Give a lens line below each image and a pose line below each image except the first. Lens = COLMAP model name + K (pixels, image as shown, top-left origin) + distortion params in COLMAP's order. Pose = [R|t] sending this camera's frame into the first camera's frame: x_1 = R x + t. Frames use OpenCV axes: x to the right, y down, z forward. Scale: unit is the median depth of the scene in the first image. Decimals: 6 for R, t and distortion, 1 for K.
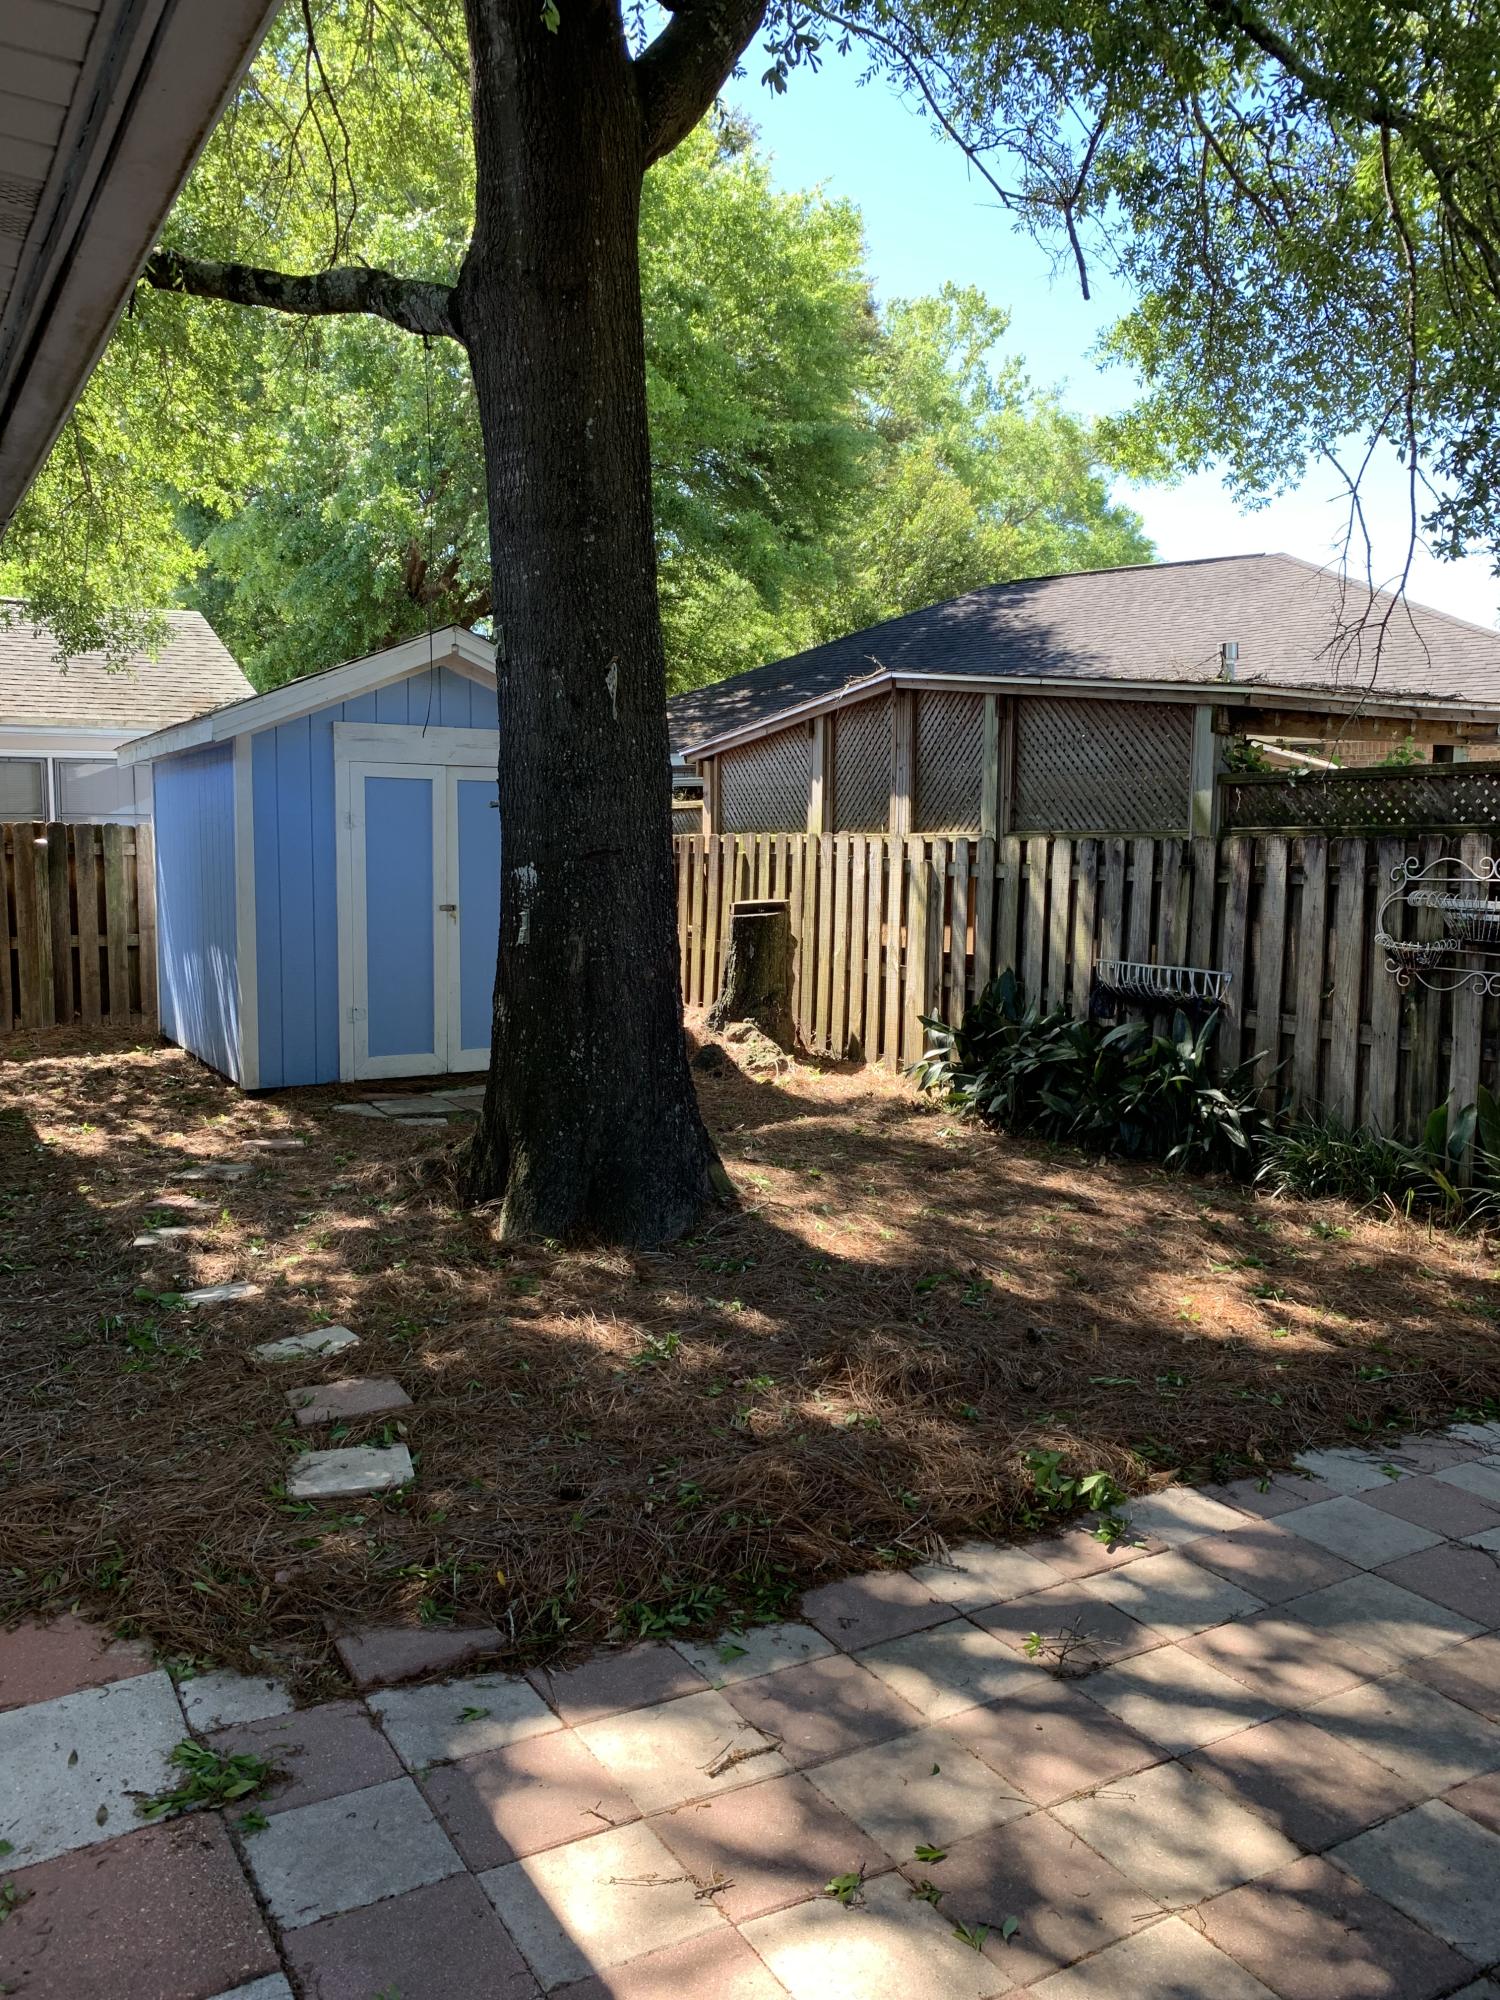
lens RADIAL K [[1537.5, 0, 750.0], [0, 1537.5, 1000.0], [0, 0, 1]] dist [0.187946, -0.236271]
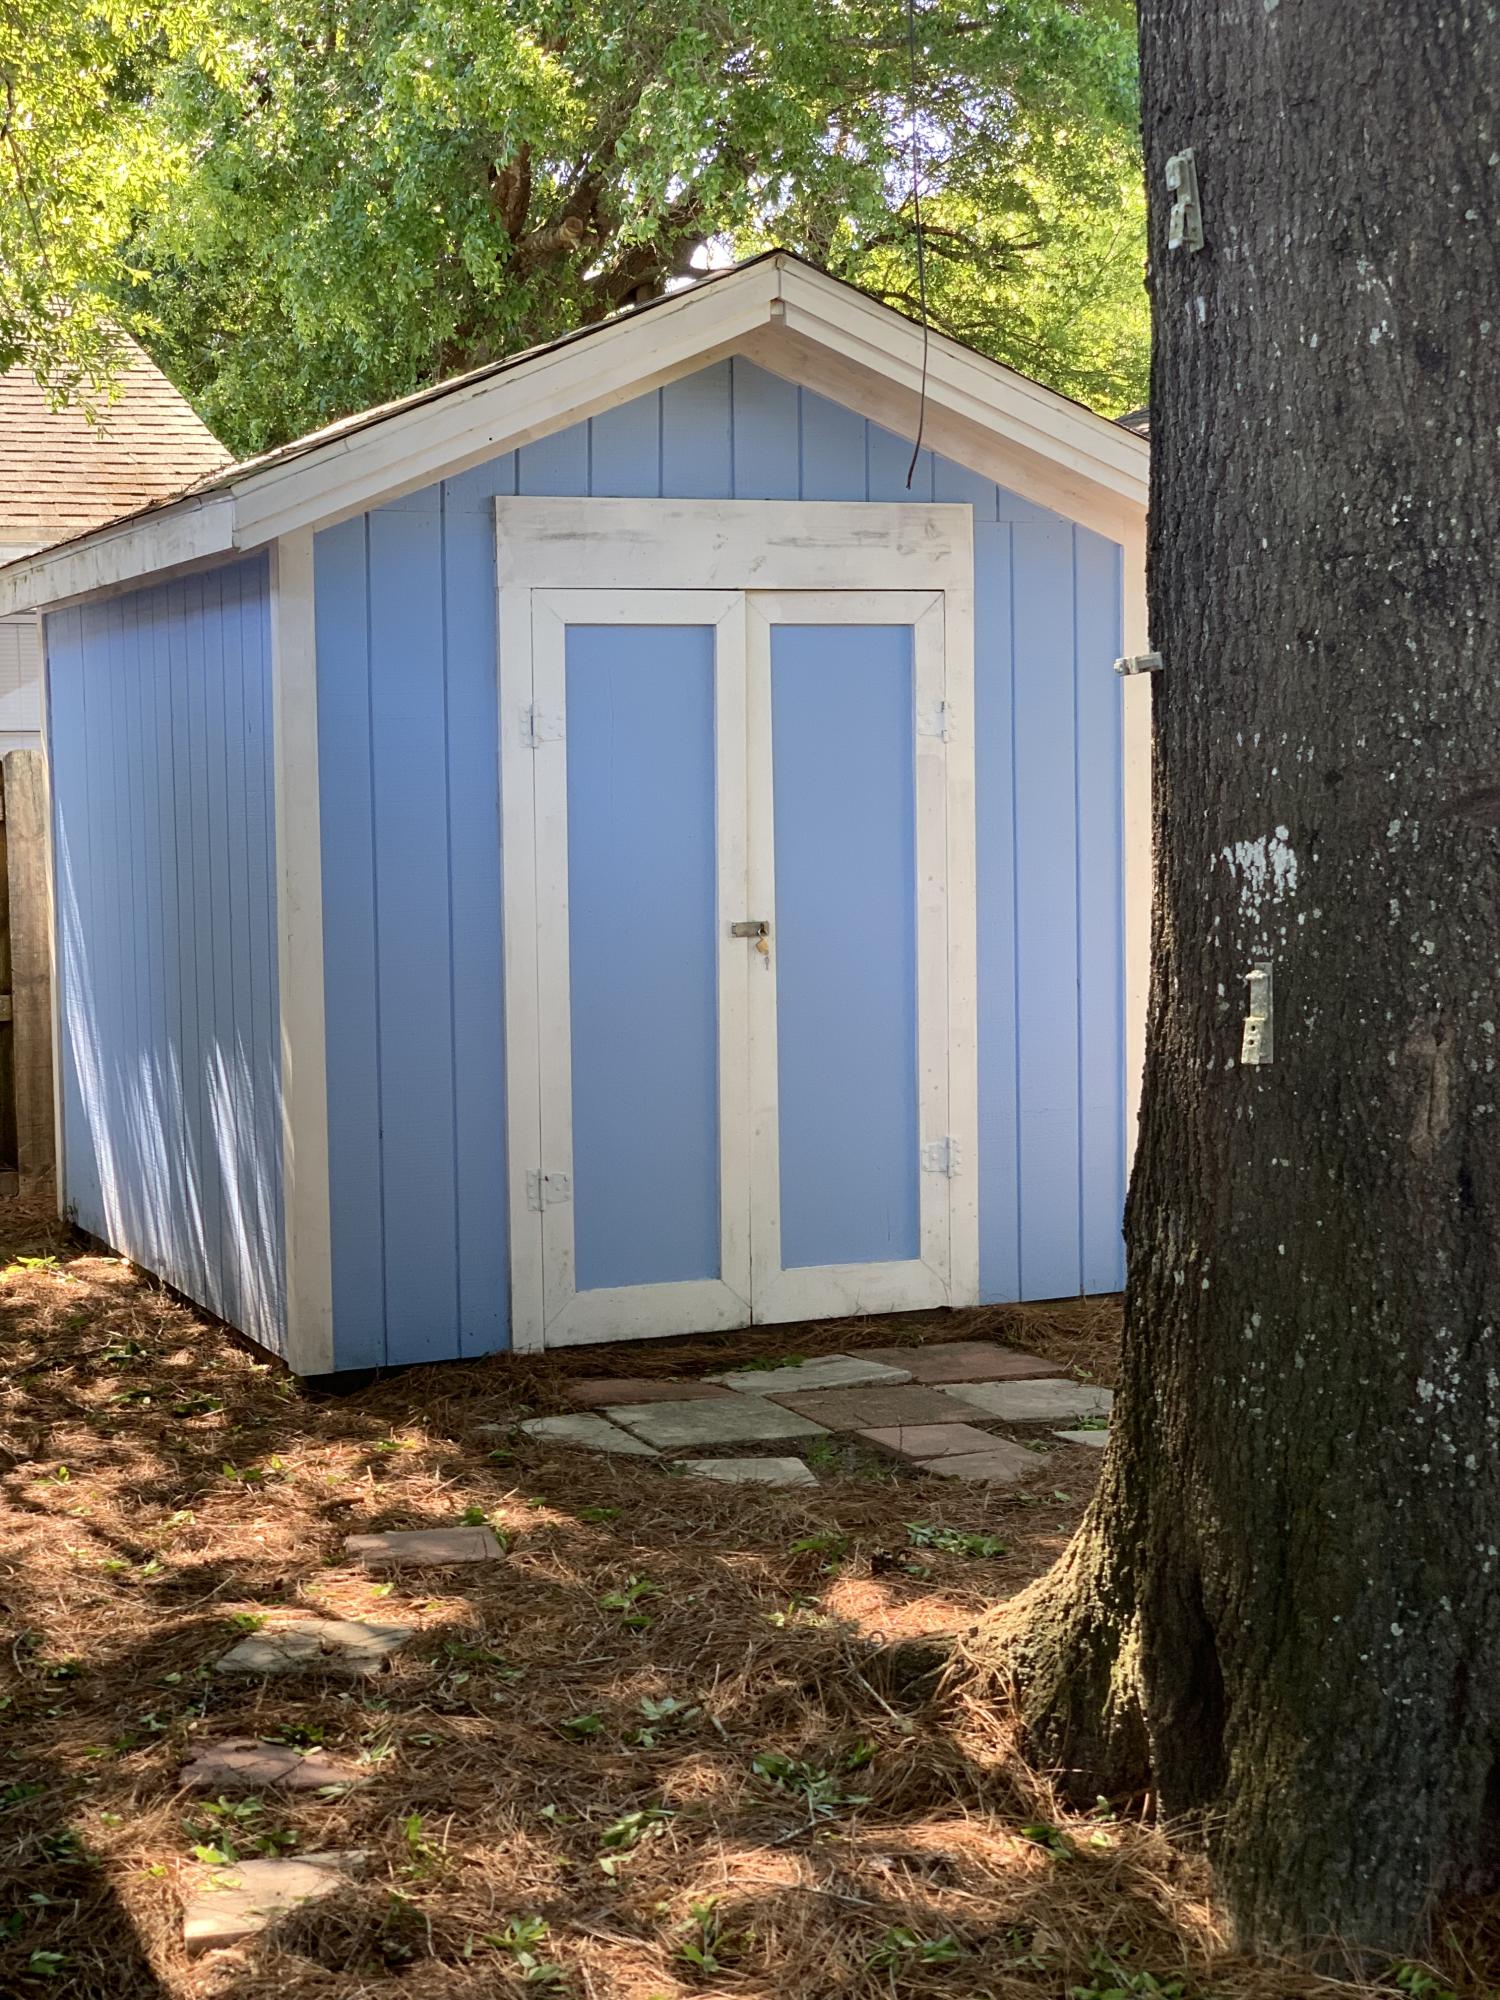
lens RADIAL K [[2988.6, 0, 750.0], [0, 2988.6, 1000.0], [0, 0, 1]] dist [0.176816, -0.731983]
pose [[0.995316, -0.017037, -0.095163, -0.129151], [0.015035, 0.999651, -0.021715, -0.025022], [0.095499, 0.020183, 0.995225, 0.214795]]
